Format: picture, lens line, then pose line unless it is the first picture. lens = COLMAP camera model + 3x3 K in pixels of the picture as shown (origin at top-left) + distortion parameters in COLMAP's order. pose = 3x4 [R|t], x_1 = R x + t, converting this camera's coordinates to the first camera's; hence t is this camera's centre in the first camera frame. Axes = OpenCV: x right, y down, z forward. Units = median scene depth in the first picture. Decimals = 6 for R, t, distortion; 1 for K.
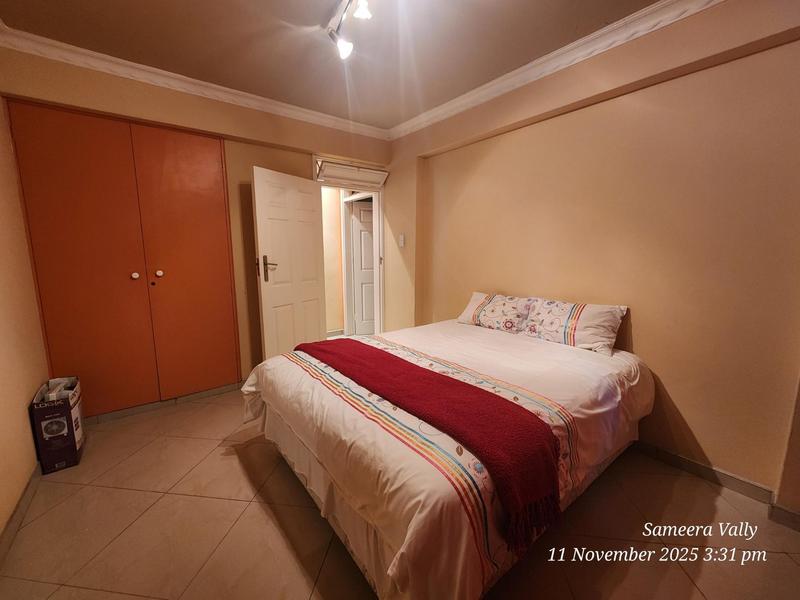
lens RADIAL K [[328.0, 0, 397.7], [0, 328.0, 301.9], [0, 0, 1]] dist [0.000953, 0.000450]
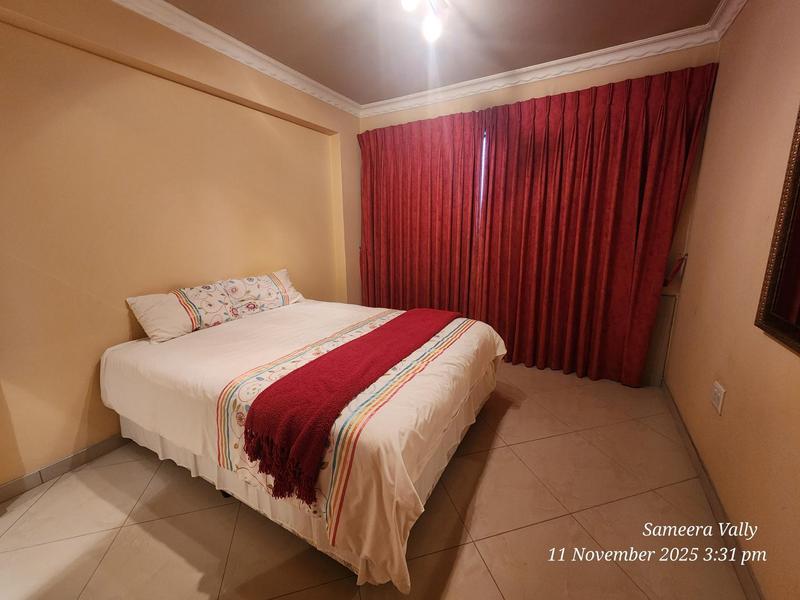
lens RADIAL K [[328.0, 0, 403.7], [0, 328.0, 298.6], [0, 0, 1]] dist [0.000953, 0.000450]
pose [[-0.394589, -0.190372, 0.898920, -0.907107], [0.159500, 0.949259, 0.271047, -0.188502], [-0.904908, 0.250330, -0.344203, 1.170416]]
